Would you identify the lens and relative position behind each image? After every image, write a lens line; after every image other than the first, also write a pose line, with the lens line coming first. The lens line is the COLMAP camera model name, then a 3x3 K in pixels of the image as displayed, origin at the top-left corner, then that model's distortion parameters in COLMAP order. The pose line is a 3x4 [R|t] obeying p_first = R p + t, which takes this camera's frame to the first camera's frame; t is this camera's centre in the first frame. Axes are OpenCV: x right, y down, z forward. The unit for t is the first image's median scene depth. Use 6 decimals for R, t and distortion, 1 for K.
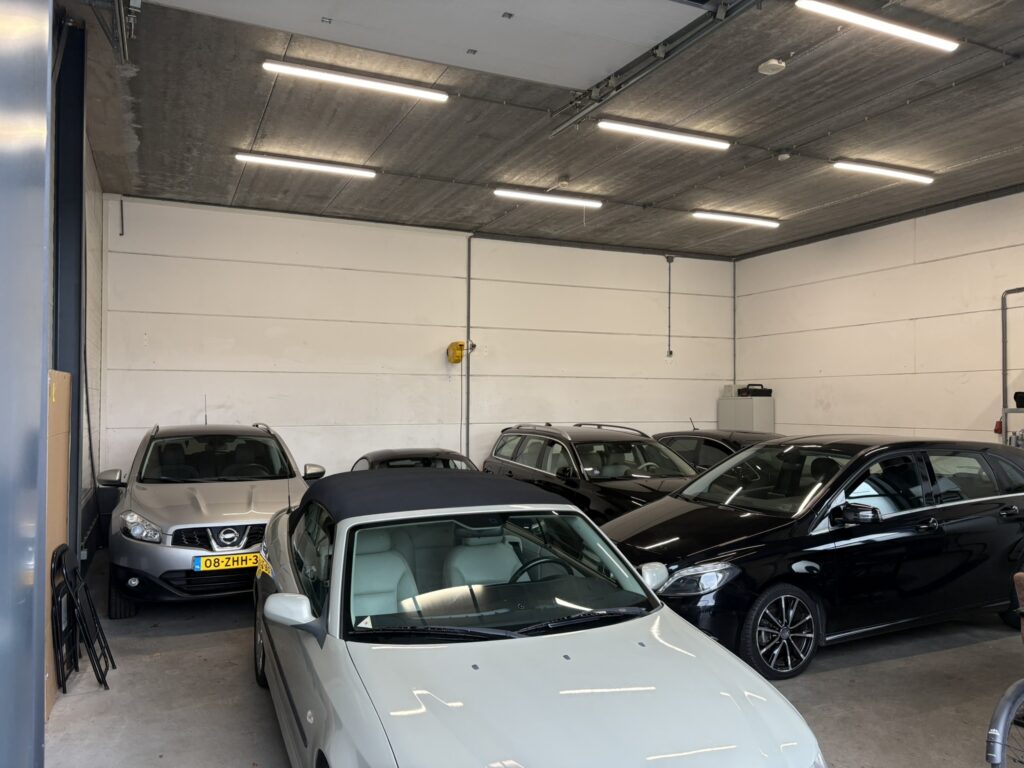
lens RADIAL K [[774.1, 0, 509.4], [0, 774.1, 387.8], [0, 0, 1]] dist [-0.000565, -0.007613]
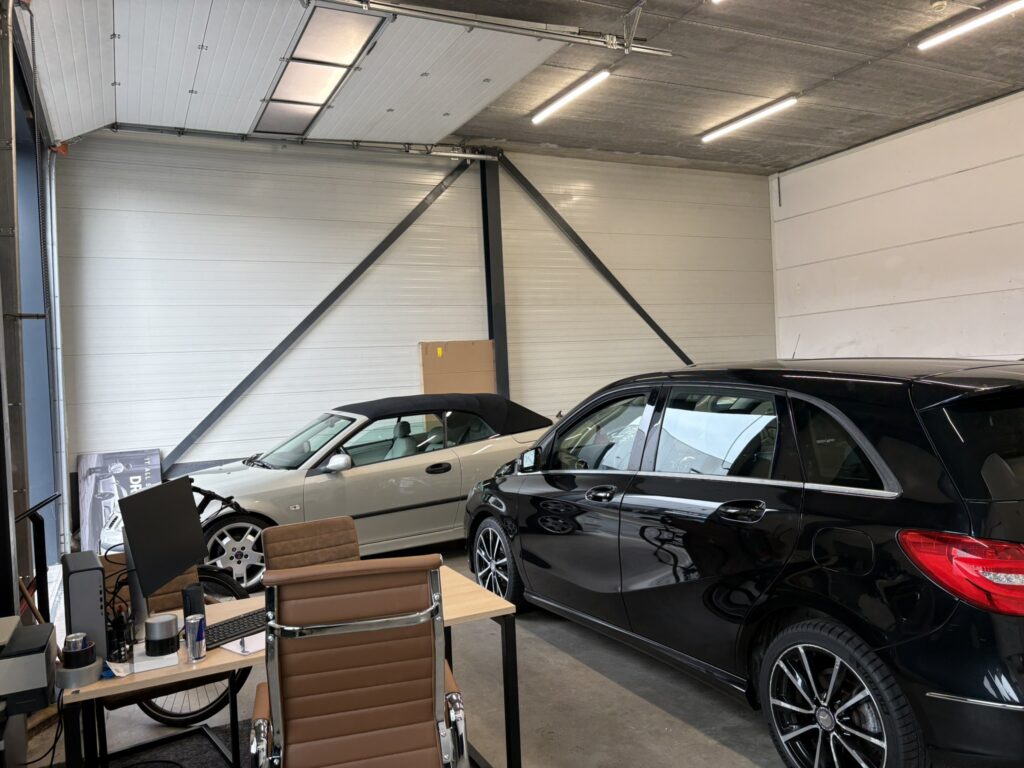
lens RADIAL K [[774.1, 0, 509.4], [0, 774.1, 387.8], [0, 0, 1]] dist [-0.000565, -0.007613]
pose [[0.037585, 0.008174, -0.999260, 1.028383], [0.074310, 0.997175, 0.010952, 0.060935], [0.996527, -0.074667, 0.036871, 0.765128]]
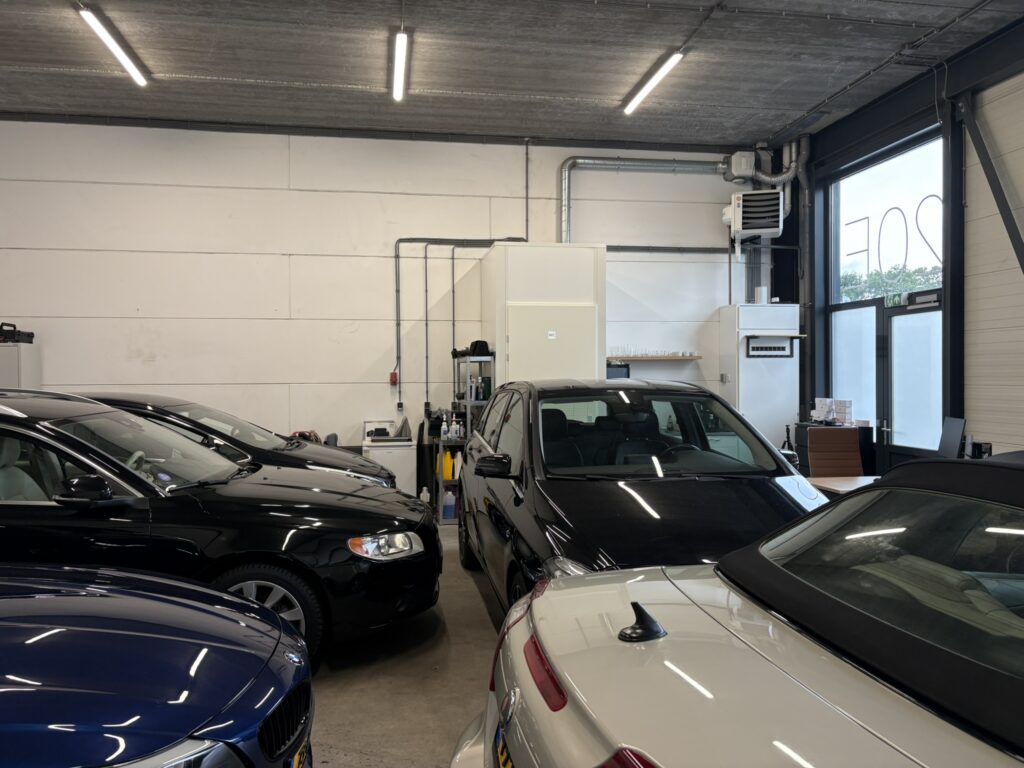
lens RADIAL K [[774.1, 0, 509.4], [0, 774.1, 387.8], [0, 0, 1]] dist [-0.000565, -0.007613]
pose [[0.262712, -0.016736, 0.964729, -0.240465], [-0.017776, 0.999596, 0.022182, 0.034447], [-0.964710, -0.022977, 0.262309, 0.558966]]
